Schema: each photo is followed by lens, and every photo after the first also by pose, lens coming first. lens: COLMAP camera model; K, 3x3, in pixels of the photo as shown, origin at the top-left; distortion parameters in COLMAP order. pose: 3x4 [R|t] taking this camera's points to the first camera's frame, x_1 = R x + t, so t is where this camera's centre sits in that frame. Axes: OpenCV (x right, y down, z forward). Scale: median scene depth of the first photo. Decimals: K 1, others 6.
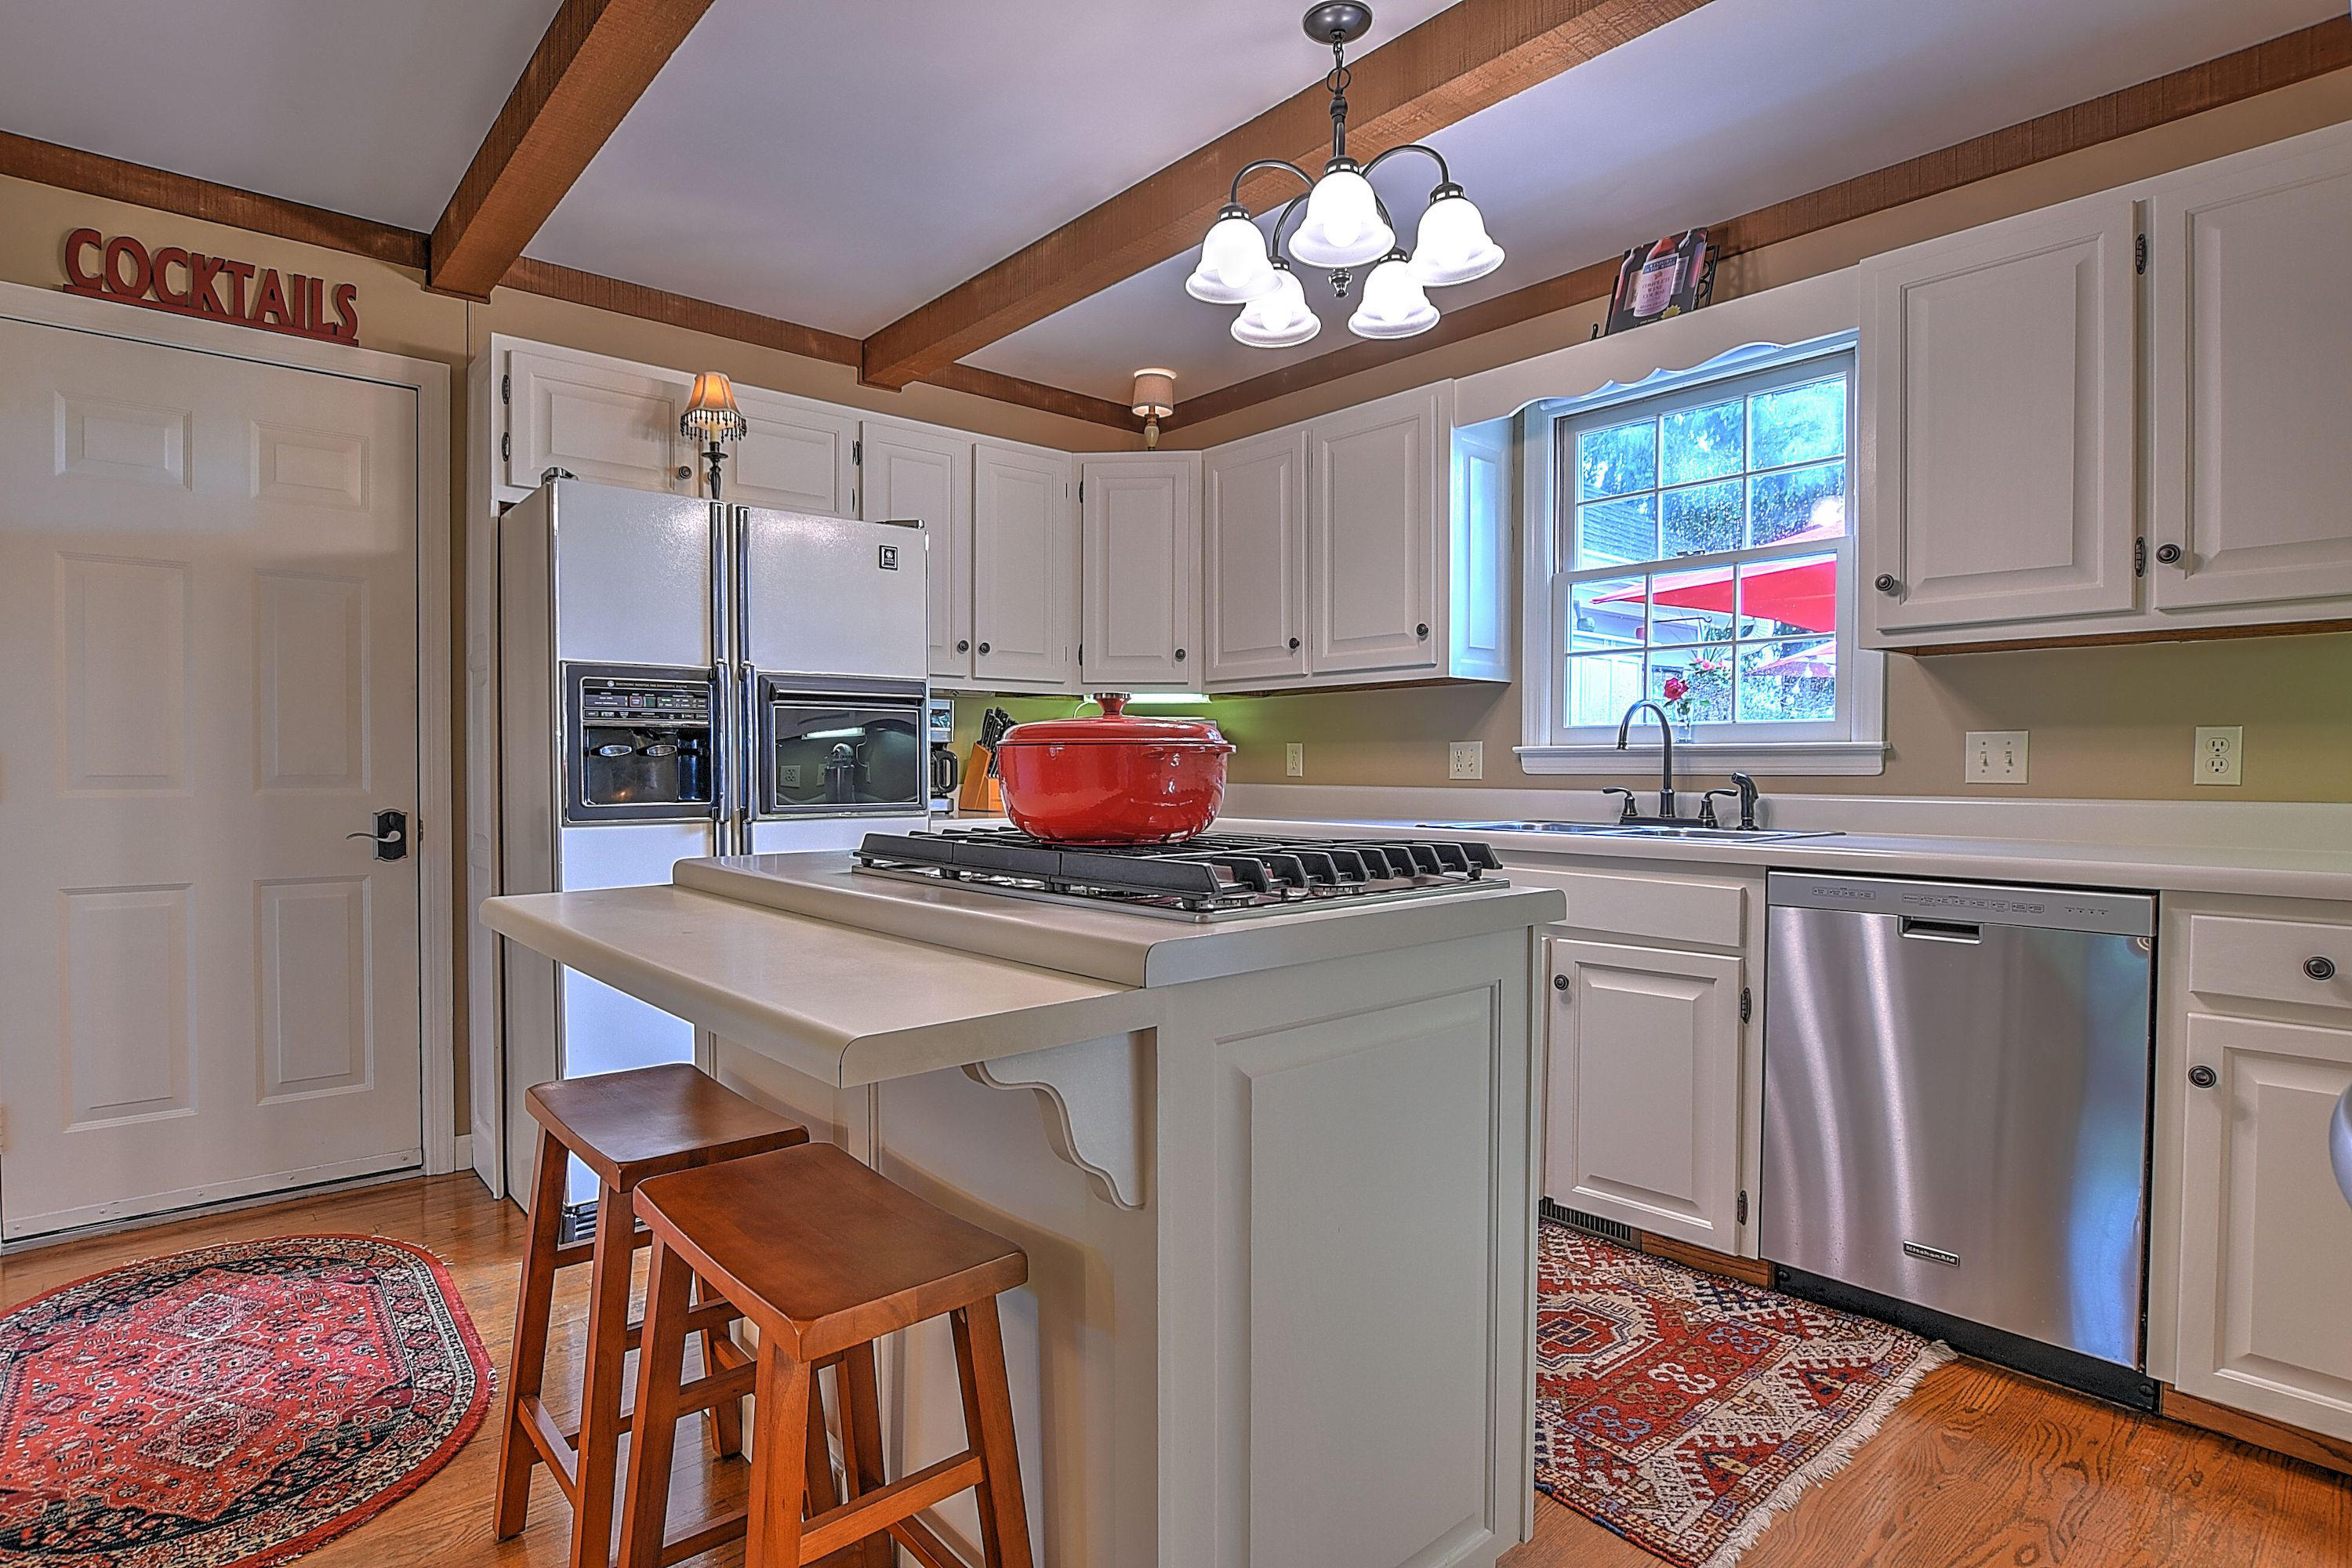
lens RADIAL K [[1208.2, 0, 1148.8], [0, 1208.2, 785.6], [0, 0, 1]] dist [-0.023904, 0.003397]
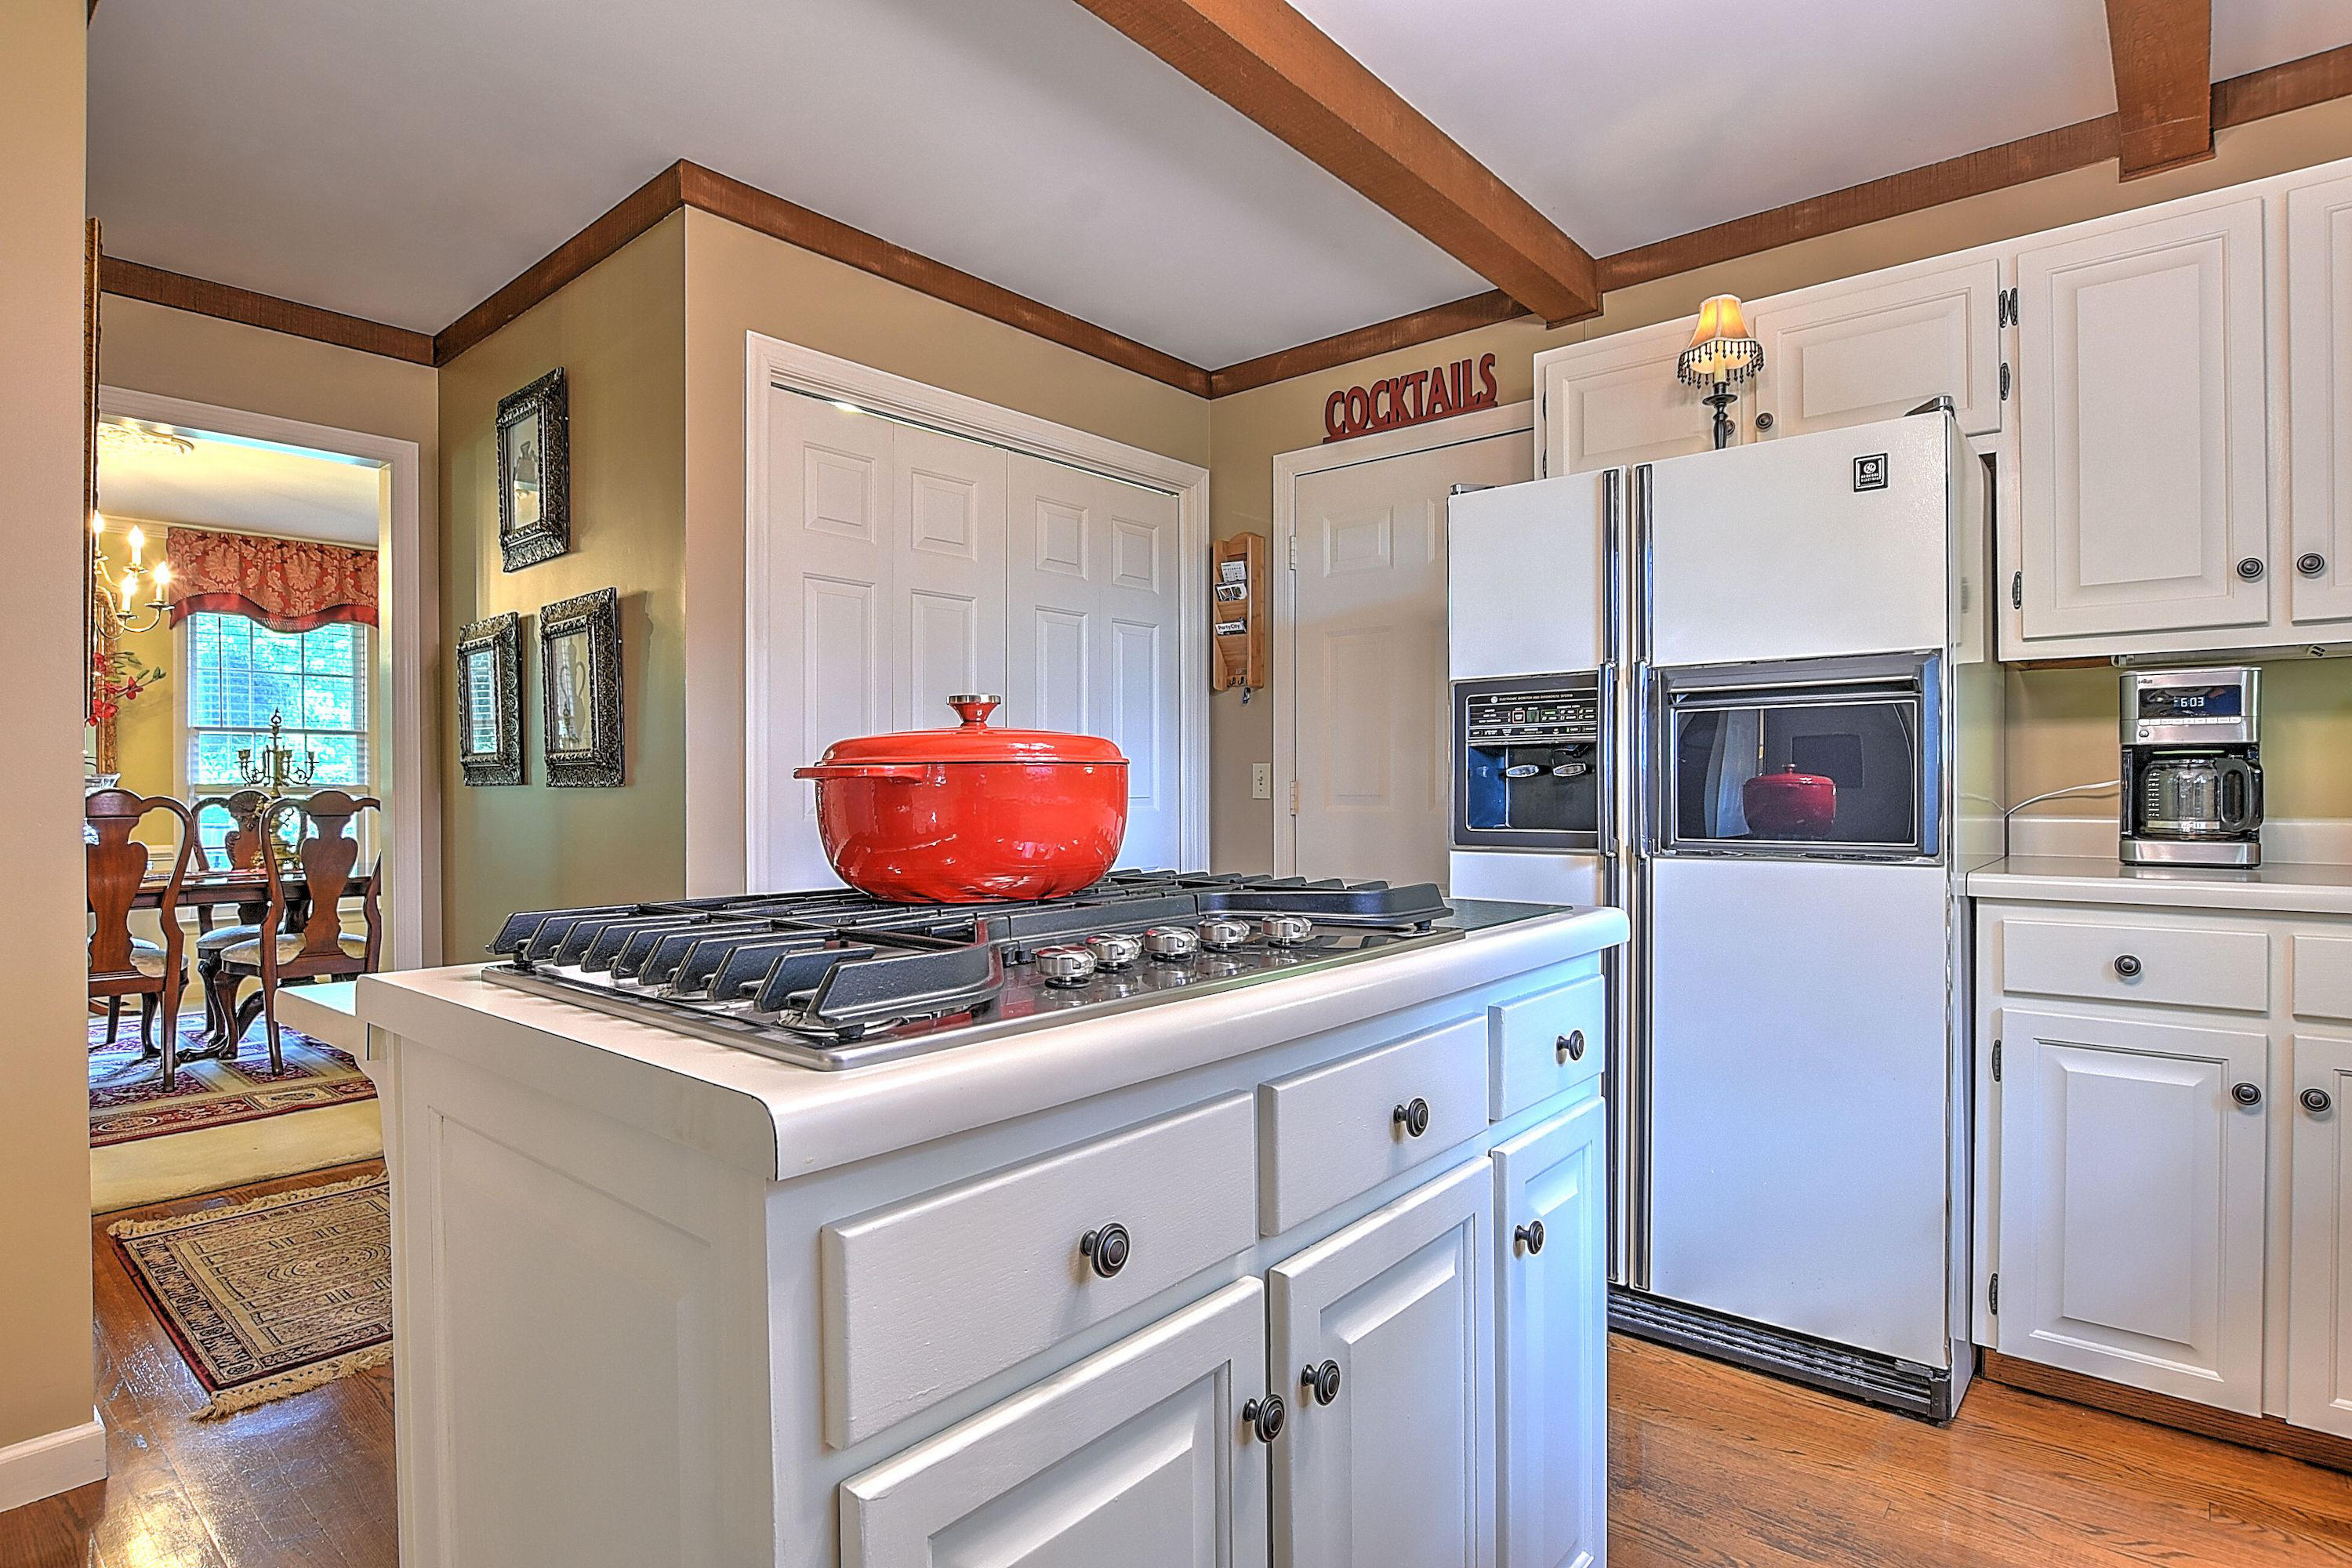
lens RADIAL K [[1208.2, 0, 1155.0], [0, 1208.2, 784.7], [0, 0, 1]] dist [-0.023904, 0.003397]
pose [[0.139498, -0.003298, -0.990217, 0.421436], [-0.015004, 0.999873, -0.005444, -0.009158], [0.990109, 0.015616, 0.139430, 0.583083]]
